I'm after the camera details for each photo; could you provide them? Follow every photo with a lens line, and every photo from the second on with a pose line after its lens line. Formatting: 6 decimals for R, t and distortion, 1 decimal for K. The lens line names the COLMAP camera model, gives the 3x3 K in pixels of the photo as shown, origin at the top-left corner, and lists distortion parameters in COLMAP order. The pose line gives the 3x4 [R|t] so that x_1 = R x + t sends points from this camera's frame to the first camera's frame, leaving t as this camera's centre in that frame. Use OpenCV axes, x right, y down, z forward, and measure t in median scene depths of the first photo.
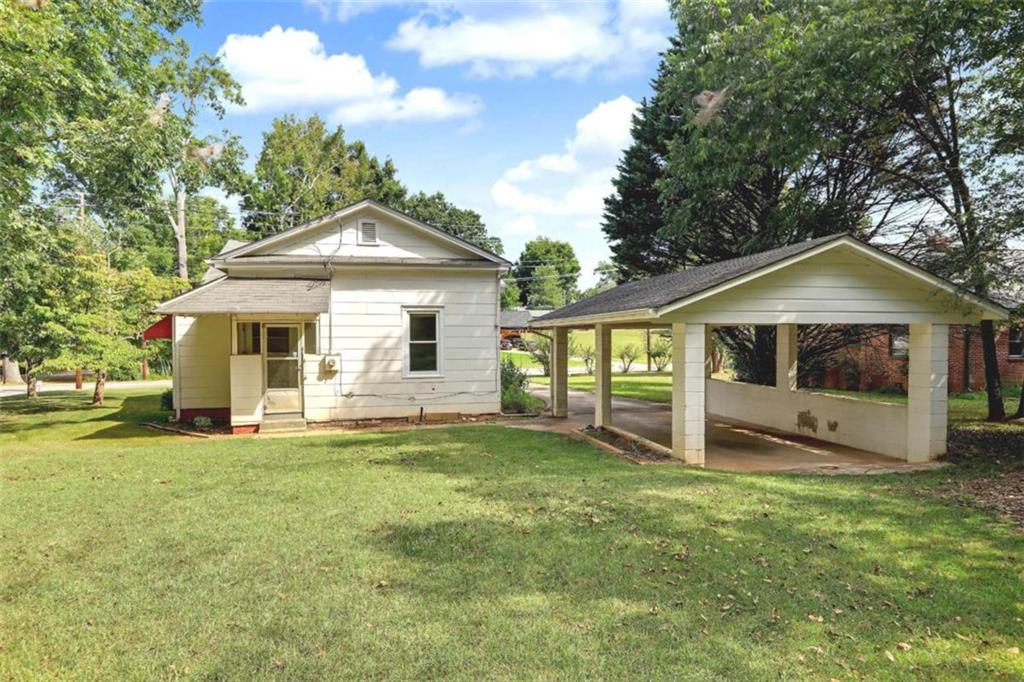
lens RADIAL K [[620.8, 0, 511.3], [0, 620.8, 346.2], [0, 0, 1]] dist [-0.001053, -0.000229]
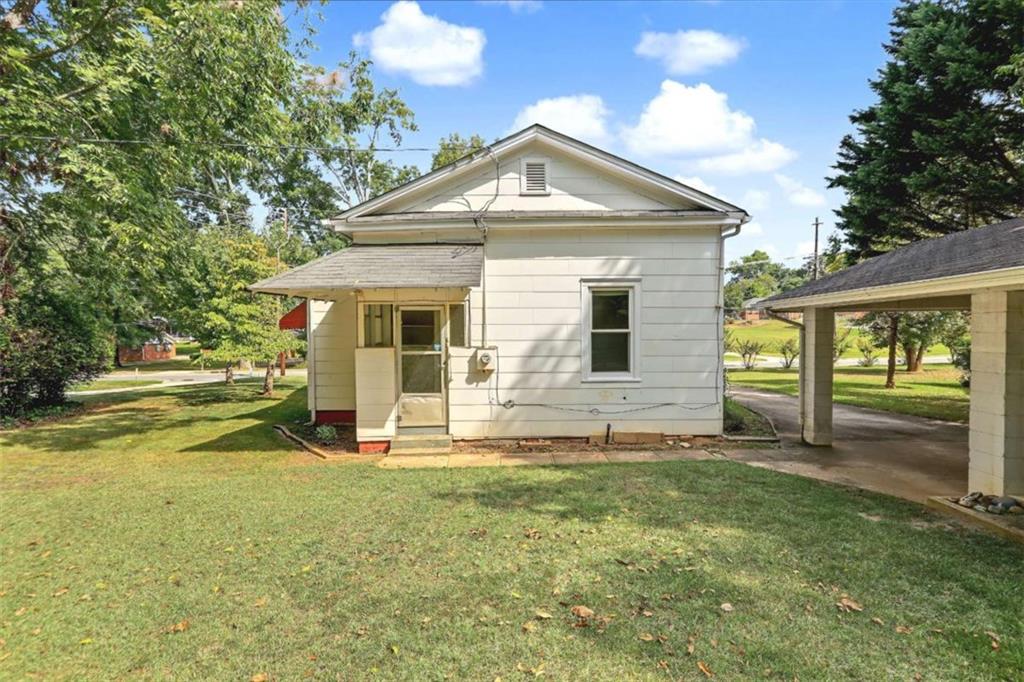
lens RADIAL K [[515.7, 0, 509.7], [0, 515.7, 343.7], [0, 0, 1]] dist [0.000629, 0.000016]
pose [[0.970477, 0.004613, -0.241148, -0.114176], [-0.003244, 0.999976, 0.006072, 0.004661], [0.241171, -0.005111, 0.970469, 0.414910]]
